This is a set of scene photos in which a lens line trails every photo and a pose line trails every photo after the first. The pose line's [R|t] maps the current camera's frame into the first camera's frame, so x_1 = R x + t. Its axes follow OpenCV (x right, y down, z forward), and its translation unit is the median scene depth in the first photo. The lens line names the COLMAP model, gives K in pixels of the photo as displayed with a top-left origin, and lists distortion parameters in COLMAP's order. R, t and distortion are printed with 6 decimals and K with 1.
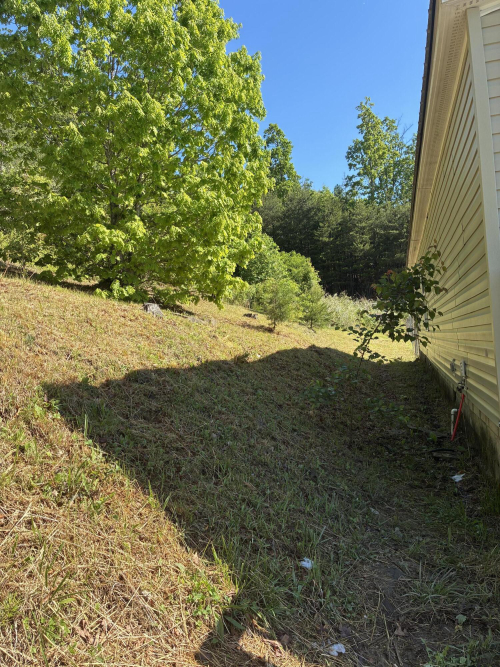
lens RADIAL K [[511.3, 0, 250.0], [0, 511.3, 333.5], [0, 0, 1]] dist [0.030198, -0.003908]
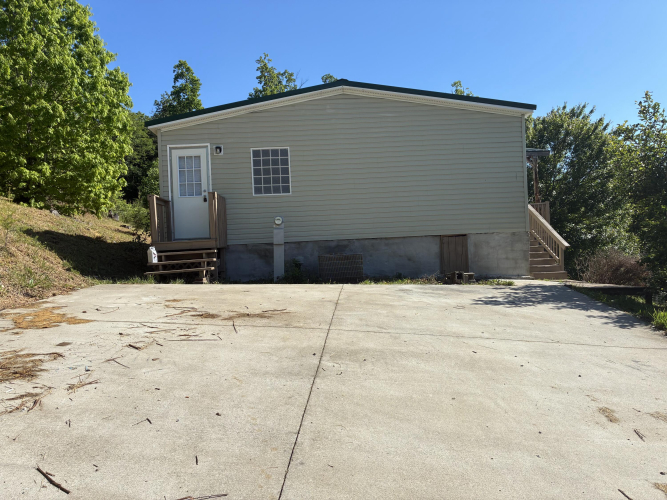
lens RADIAL K [[511.3, 0, 334.1], [0, 511.3, 253.5], [0, 0, 1]] dist [0.030198, -0.003908]
pose [[0.949484, 0.025585, 0.312769, 0.179802], [-0.019325, 0.999546, -0.023098, 0.108496], [-0.313218, 0.015887, 0.949548, -1.021880]]
